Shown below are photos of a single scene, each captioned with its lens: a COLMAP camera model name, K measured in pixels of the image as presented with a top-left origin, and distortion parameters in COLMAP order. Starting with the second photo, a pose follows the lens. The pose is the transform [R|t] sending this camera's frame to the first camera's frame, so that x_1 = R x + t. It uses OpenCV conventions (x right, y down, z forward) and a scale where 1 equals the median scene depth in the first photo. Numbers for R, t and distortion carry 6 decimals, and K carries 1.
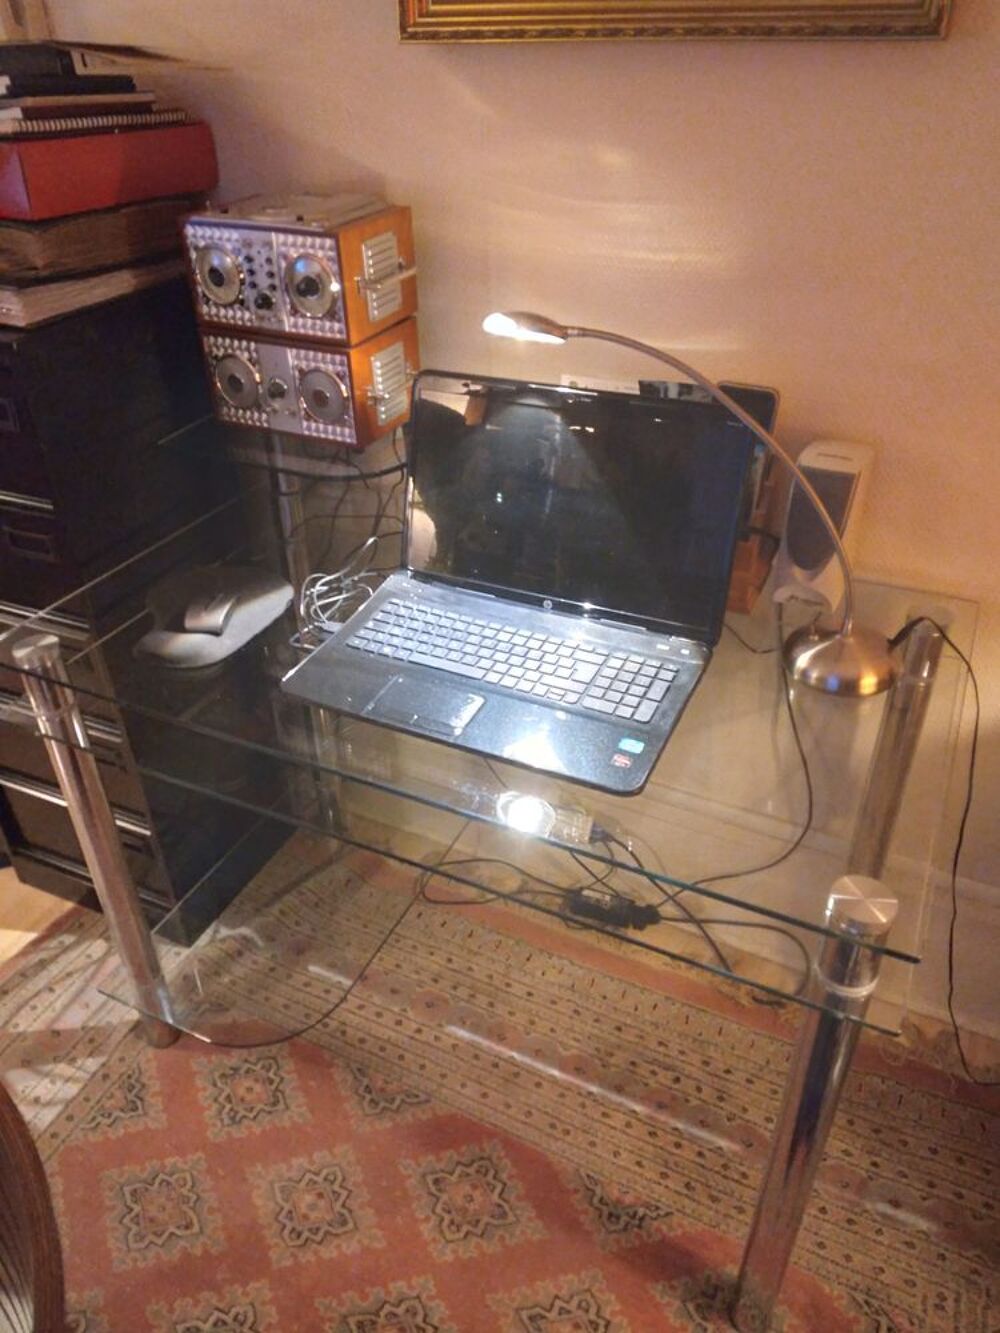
lens RADIAL K [[988.7, 0, 507.6], [0, 988.7, 682.0], [0, 0, 1]] dist [0.063568, -0.101392]
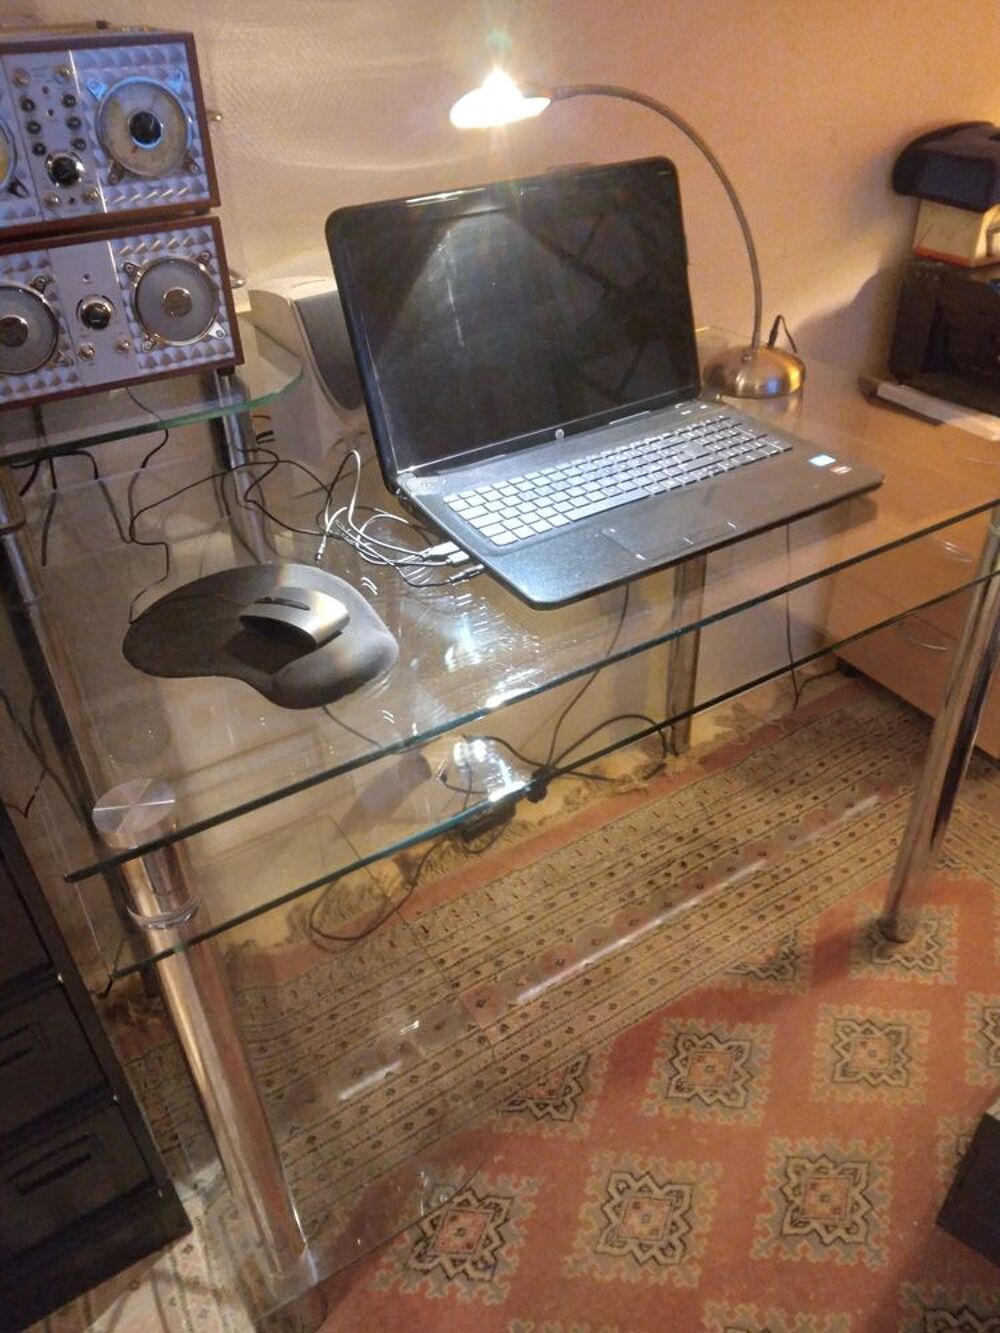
lens RADIAL K [[988.7, 0, 507.6], [0, 988.7, 682.0], [0, 0, 1]] dist [0.063568, -0.101392]
pose [[0.521605, -0.499451, 0.691720, -0.599265], [0.506341, 0.833749, 0.220185, -0.093633], [-0.686692, 0.235396, 0.687780, 0.386913]]
